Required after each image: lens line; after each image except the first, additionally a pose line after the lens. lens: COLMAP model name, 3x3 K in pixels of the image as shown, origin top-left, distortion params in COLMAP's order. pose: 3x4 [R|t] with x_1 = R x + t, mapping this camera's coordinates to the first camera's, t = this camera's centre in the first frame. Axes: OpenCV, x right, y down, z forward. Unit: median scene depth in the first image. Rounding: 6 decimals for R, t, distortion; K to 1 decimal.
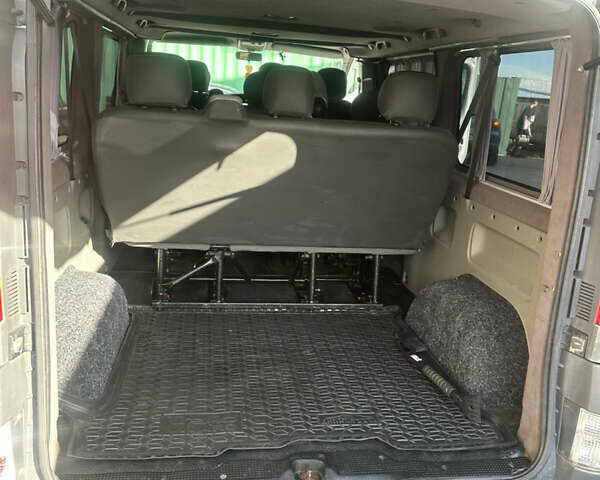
lens RADIAL K [[558.8, 0, 300.8], [0, 558.8, 242.0], [0, 0, 1]] dist [0.174072, -0.347740]
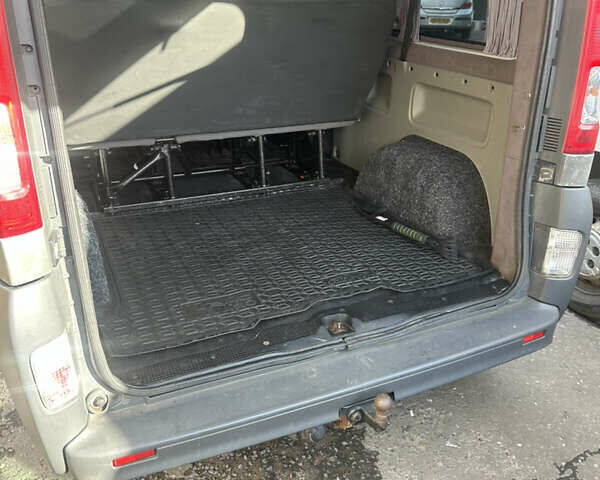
lens RADIAL K [[558.8, 0, 300.8], [0, 558.8, 242.0], [0, 0, 1]] dist [0.174072, -0.347740]
pose [[0.960363, -0.166303, 0.223709, -0.205677], [0.122870, 0.972918, 0.195789, 0.021358], [-0.250211, -0.160541, 0.954788, 0.007048]]
